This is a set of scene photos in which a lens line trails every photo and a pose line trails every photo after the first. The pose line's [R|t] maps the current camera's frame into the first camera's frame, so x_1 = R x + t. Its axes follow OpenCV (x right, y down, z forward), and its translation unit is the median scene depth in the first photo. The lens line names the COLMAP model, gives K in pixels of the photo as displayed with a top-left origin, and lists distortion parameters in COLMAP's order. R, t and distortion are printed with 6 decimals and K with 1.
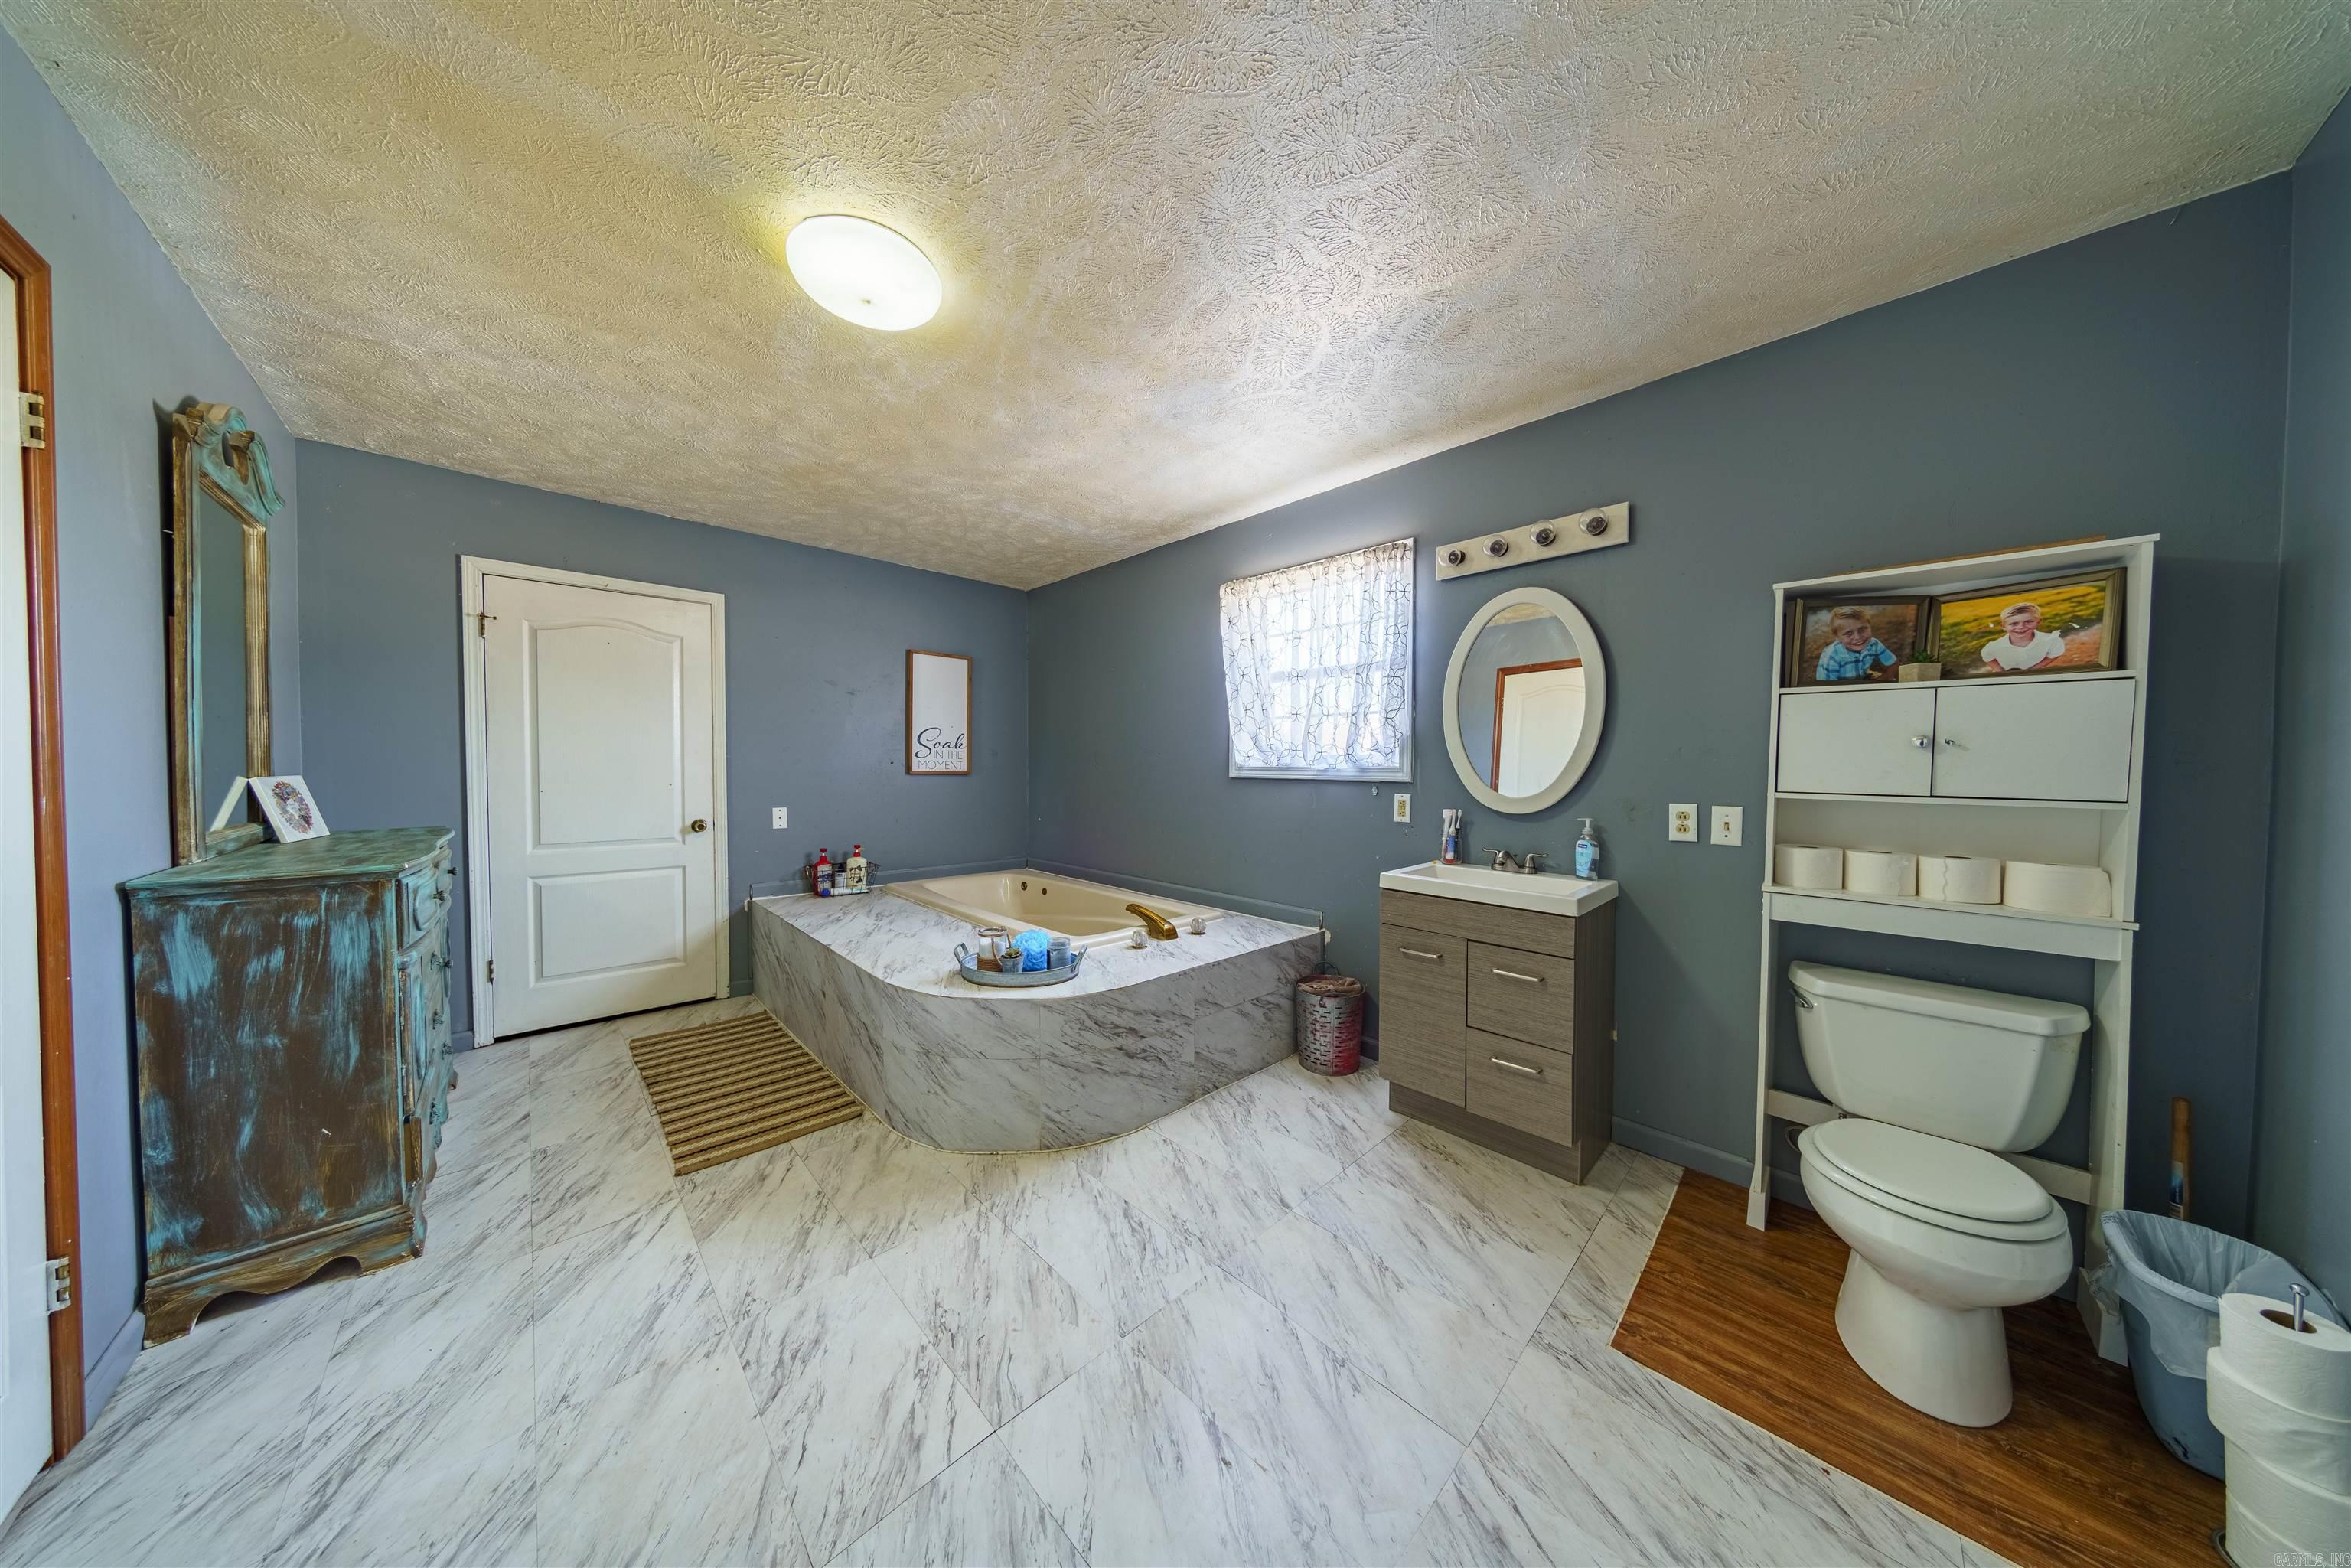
lens RADIAL K [[669.6, 0, 1175.5], [0, 669.6, 784.0], [0, 0, 1]] dist [-0.008562, 0.000046]
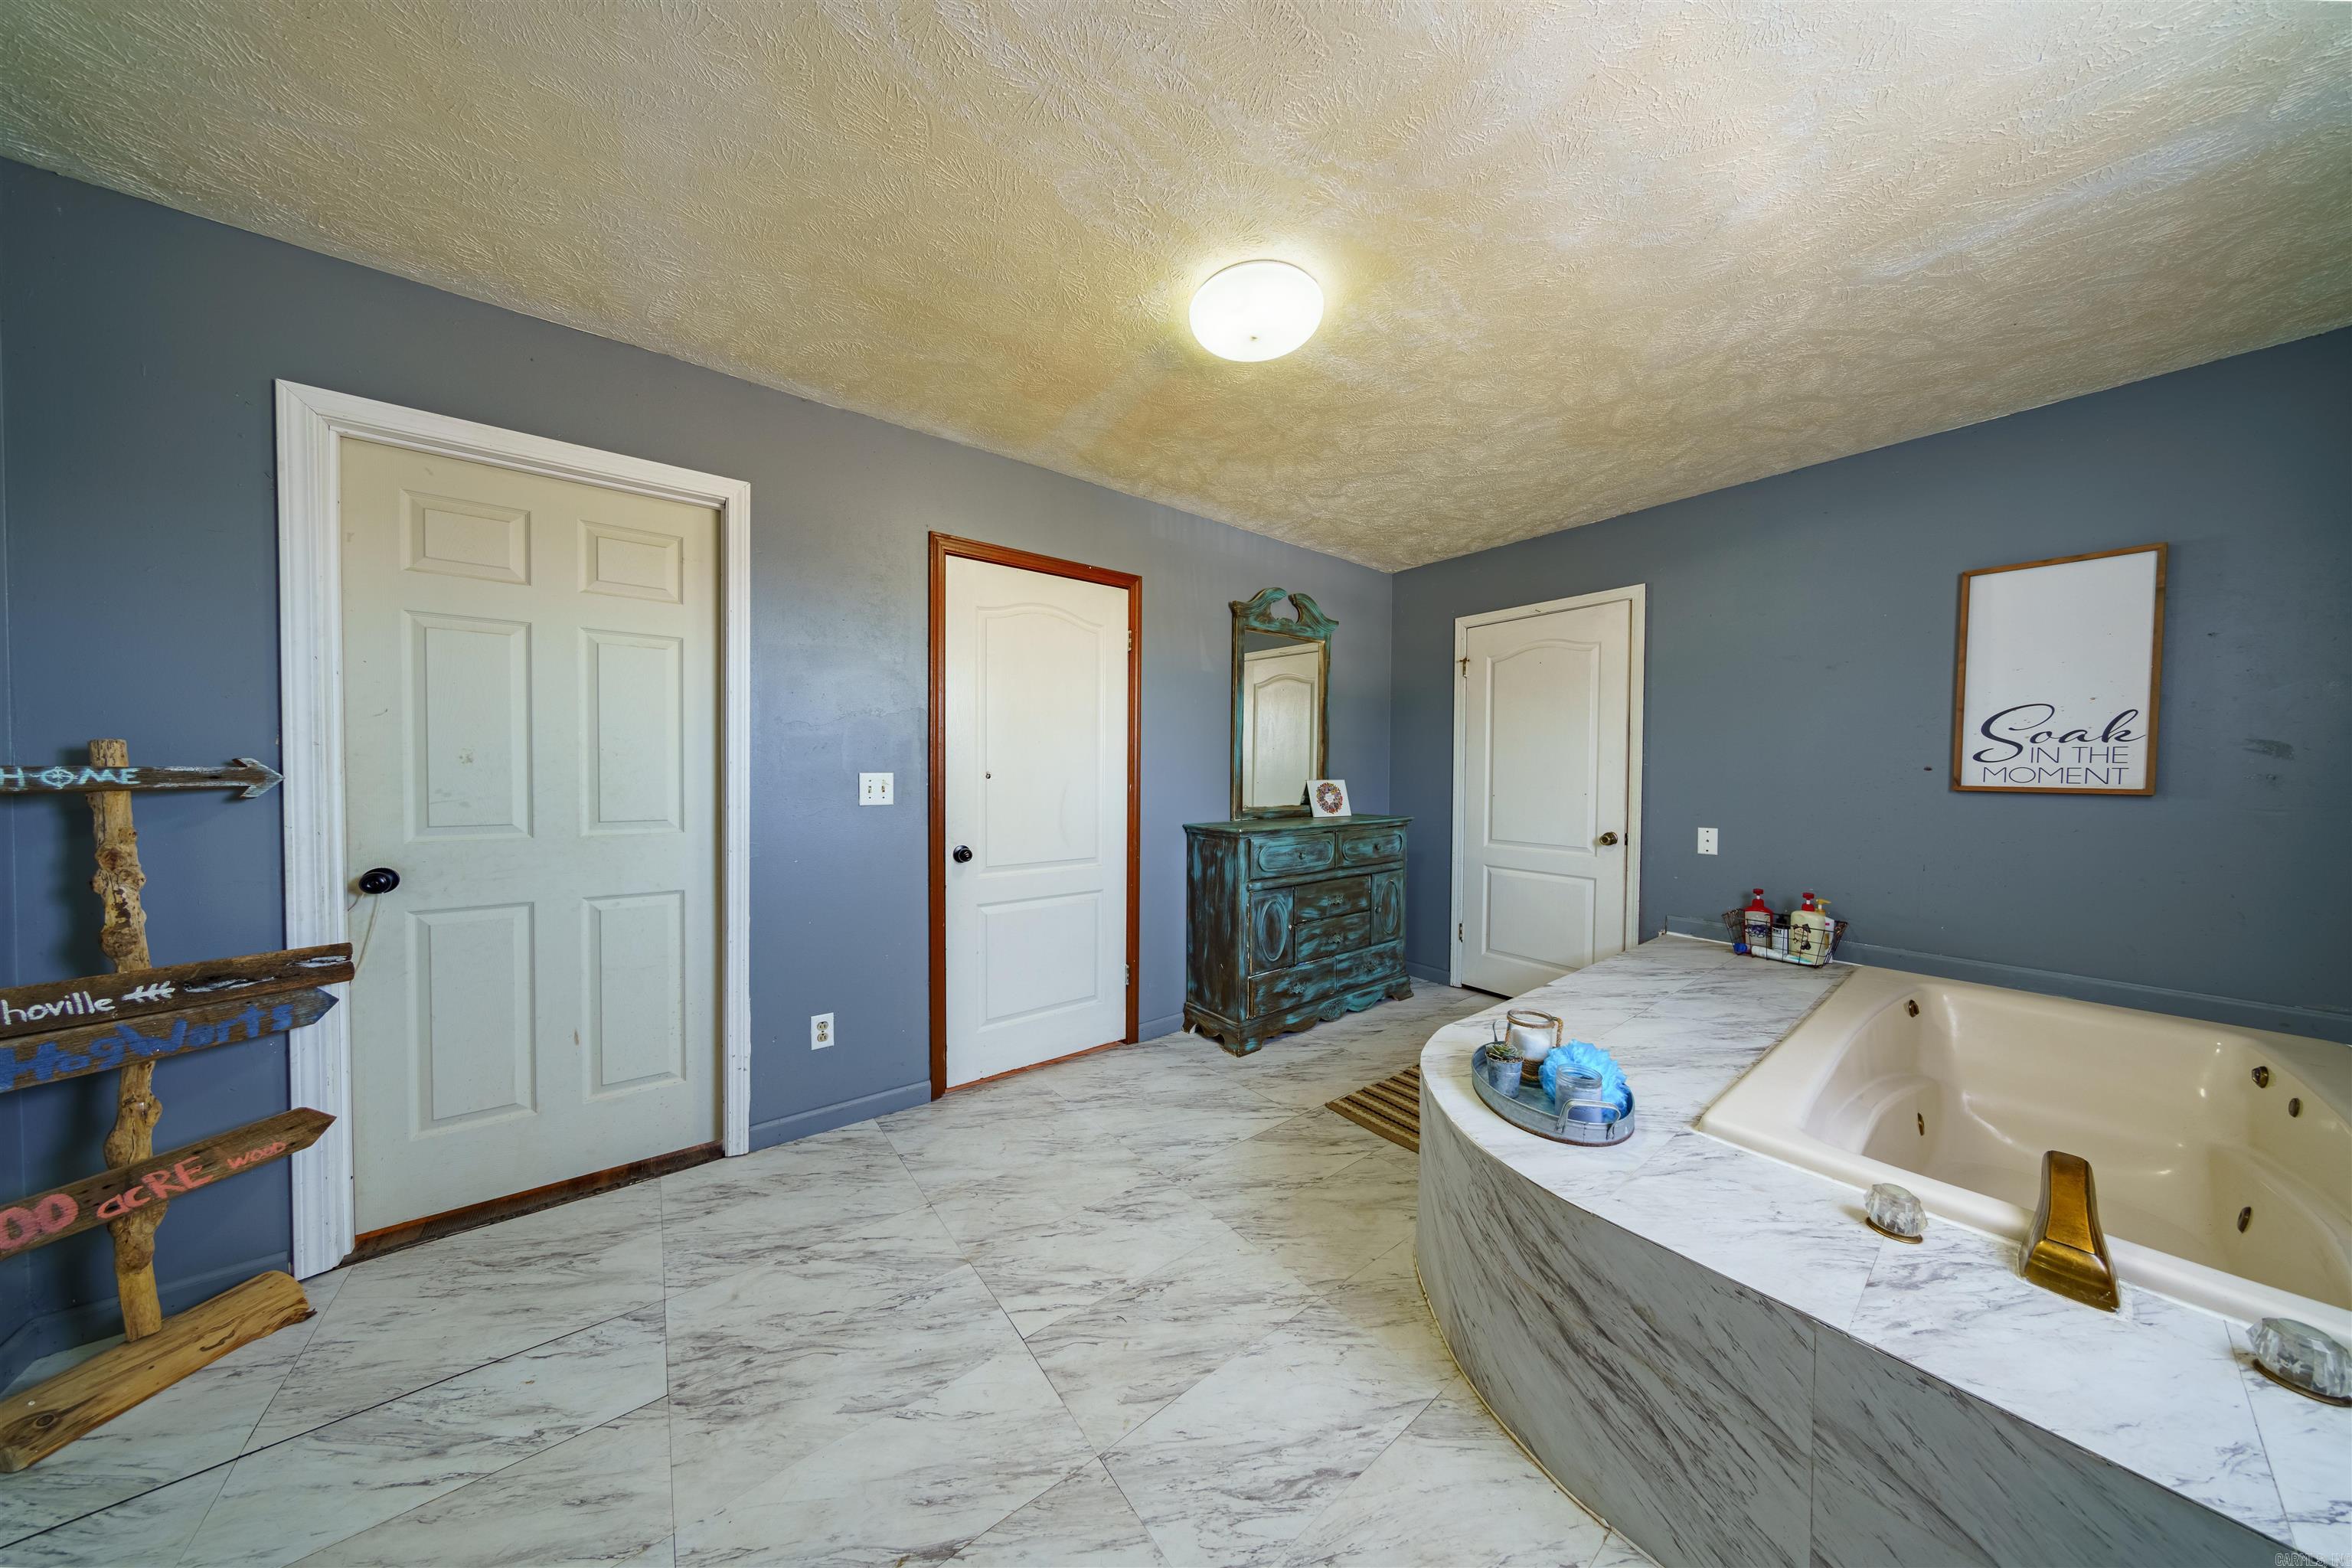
lens RADIAL K [[693.6, 0, 1176.0], [0, 693.6, 784.0], [0, 0, 1]] dist [-0.005022, 0.000035]
pose [[-0.118418, 0.013151, -0.992877, 0.491756], [-0.032090, 0.999339, 0.017064, -0.017711], [0.992445, 0.033882, -0.117918, 0.760673]]
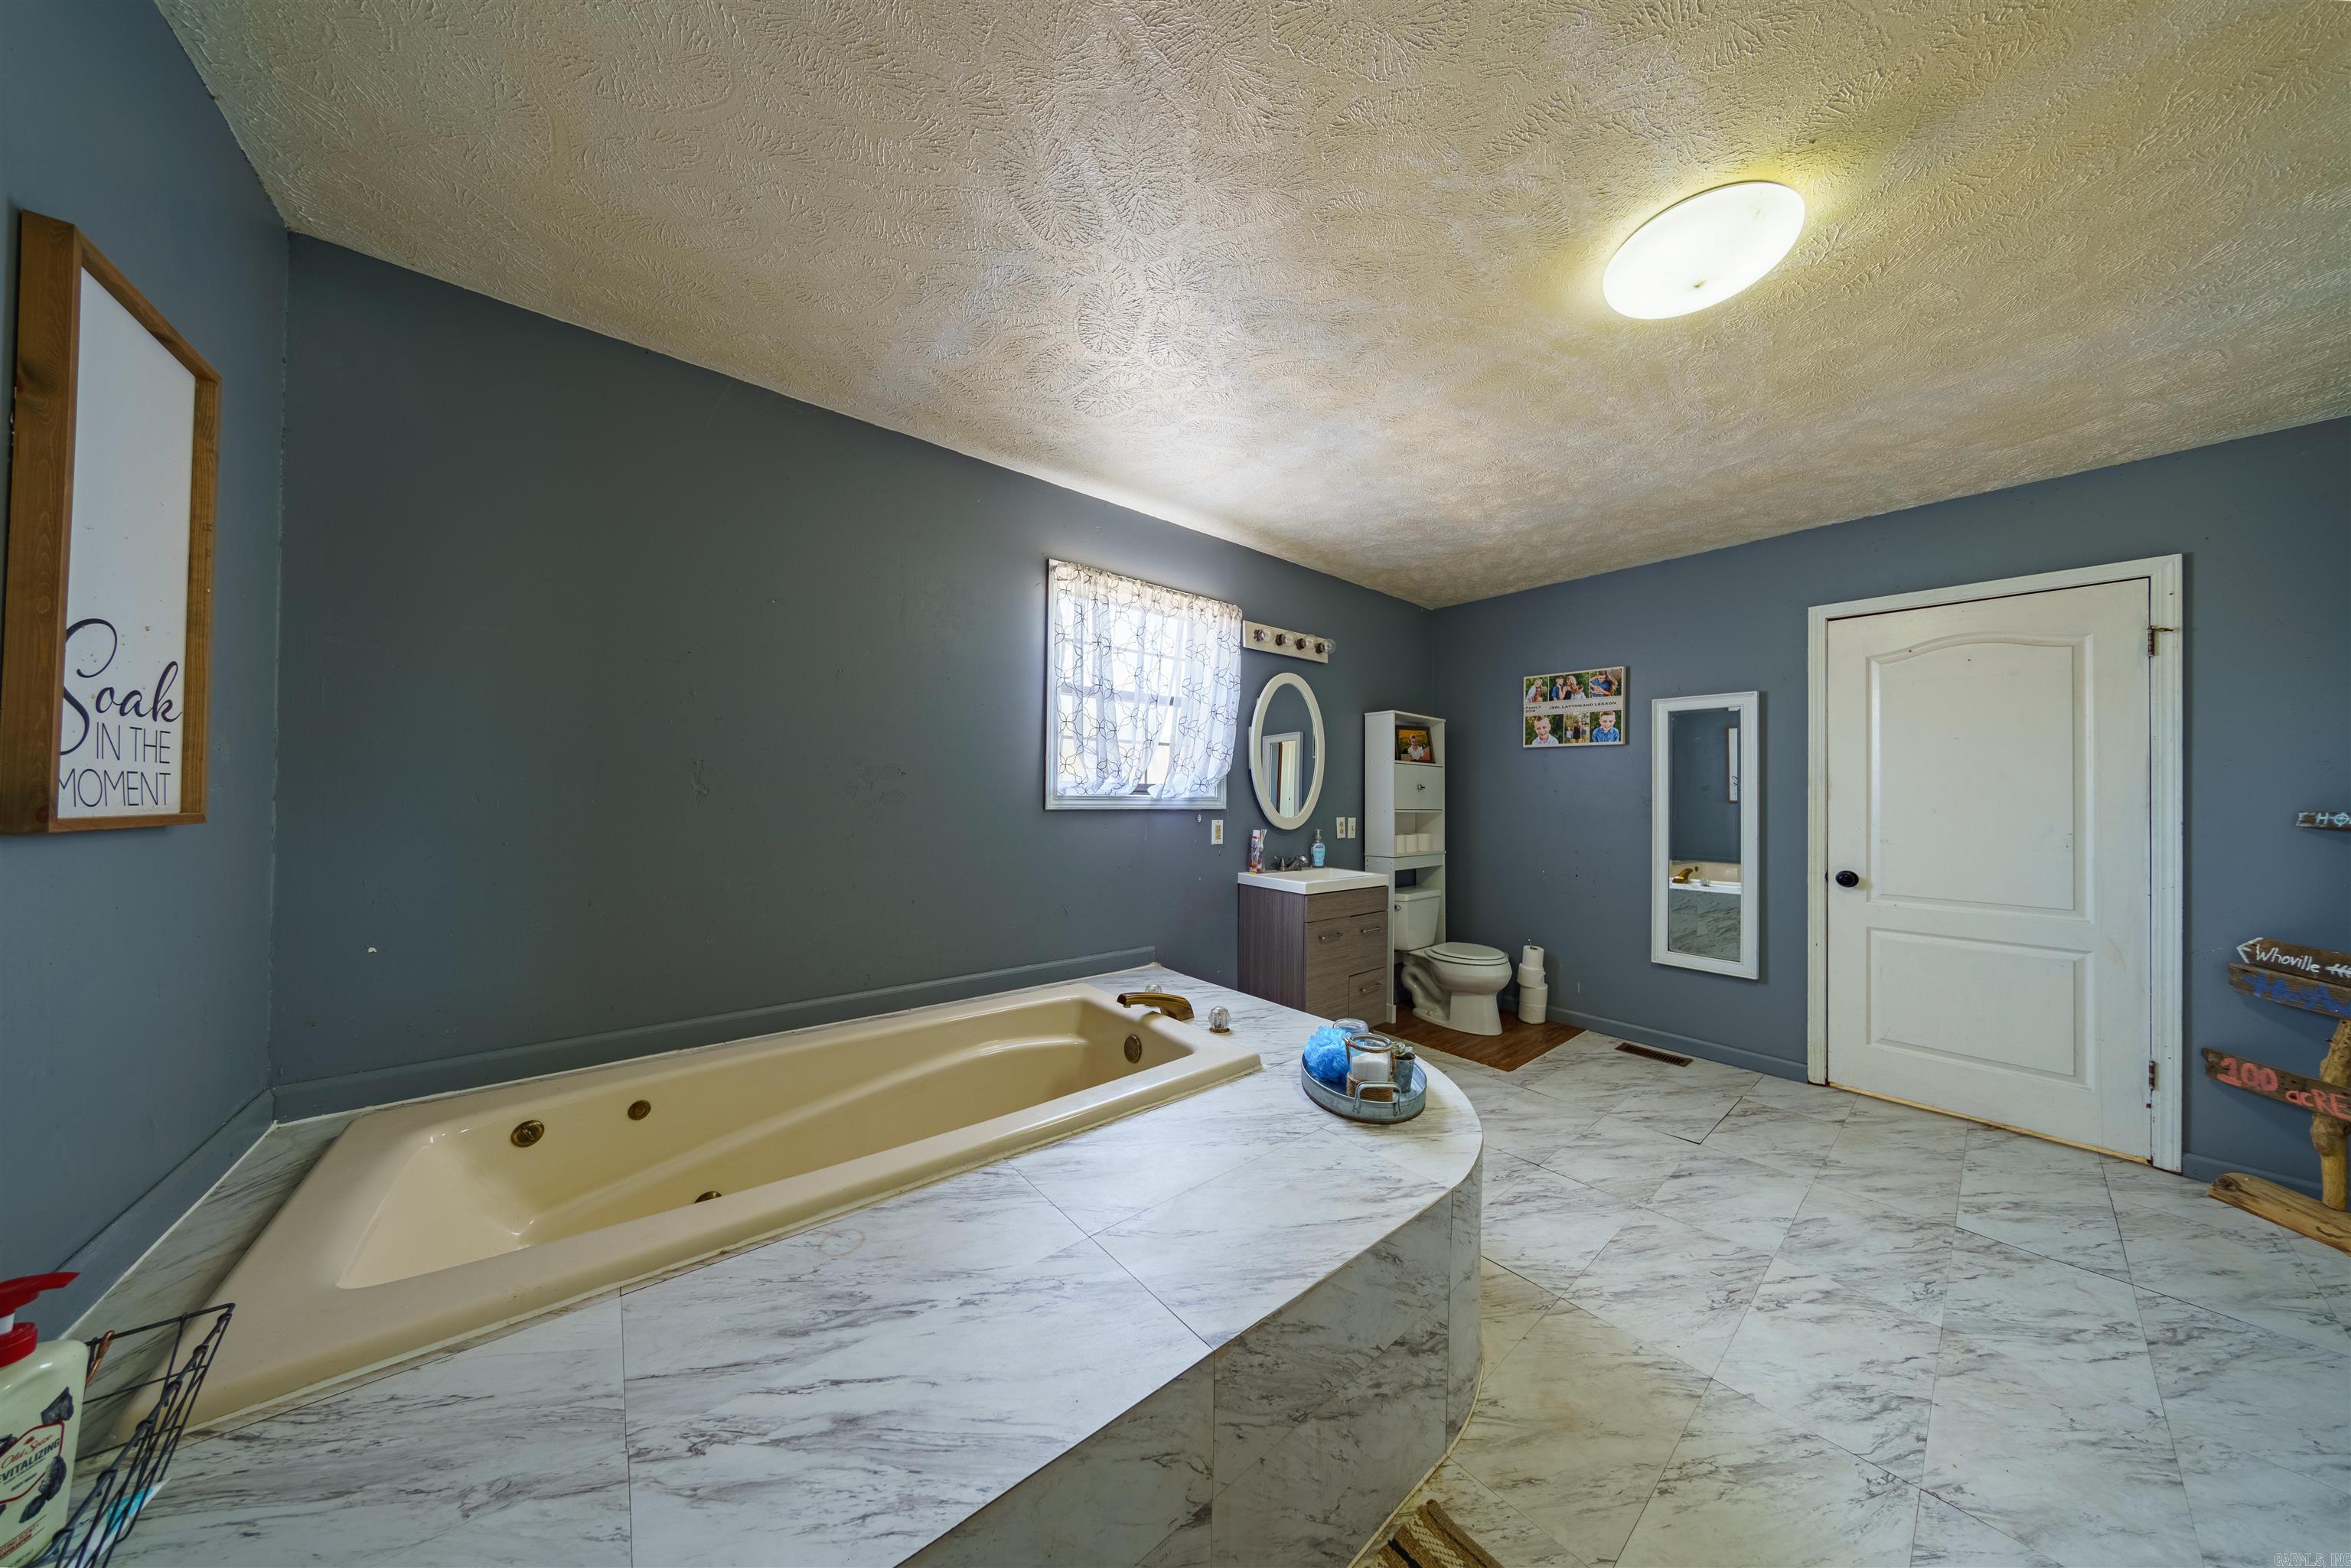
lens RADIAL K [[681.2, 0, 1184.1], [0, 681.2, 789.0], [0, 0, 1]] dist [-0.000639, 0.000011]
pose [[0.084958, 0.003808, 0.996377, -1.044236], [0.015122, 0.999873, -0.005111, -0.041312], [-0.996270, 0.015502, 0.084889, 1.192112]]
